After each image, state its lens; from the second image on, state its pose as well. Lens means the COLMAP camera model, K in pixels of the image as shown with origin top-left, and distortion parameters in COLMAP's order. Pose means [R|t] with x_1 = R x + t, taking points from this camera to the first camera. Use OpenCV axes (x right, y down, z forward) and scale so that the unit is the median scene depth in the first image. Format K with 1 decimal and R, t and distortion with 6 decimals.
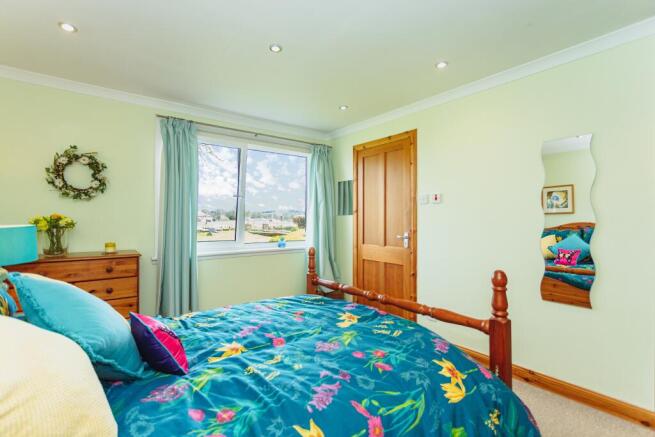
lens RADIAL K [[309.6, 0, 326.5], [0, 309.6, 219.1], [0, 0, 1]] dist [0.004628, 0.000960]
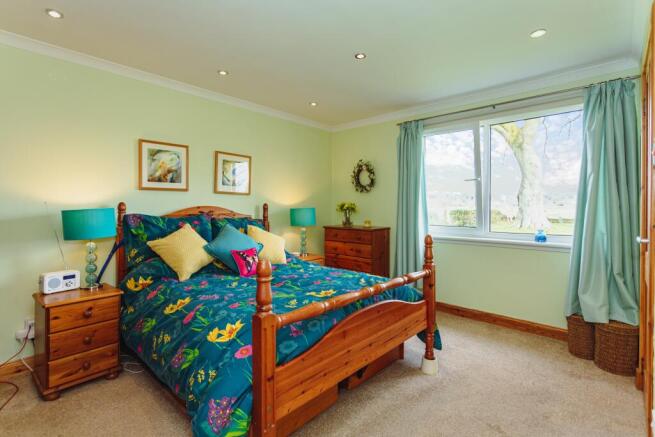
lens RADIAL K [[309.6, 0, 325.1], [0, 309.6, 212.3], [0, 0, 1]] dist [0.004628, 0.000960]
pose [[0.175843, 0.016376, -0.984282, 0.733685], [-0.002908, 0.999866, 0.016115, 0.012782], [0.984414, 0.000028, 0.175867, 0.519080]]
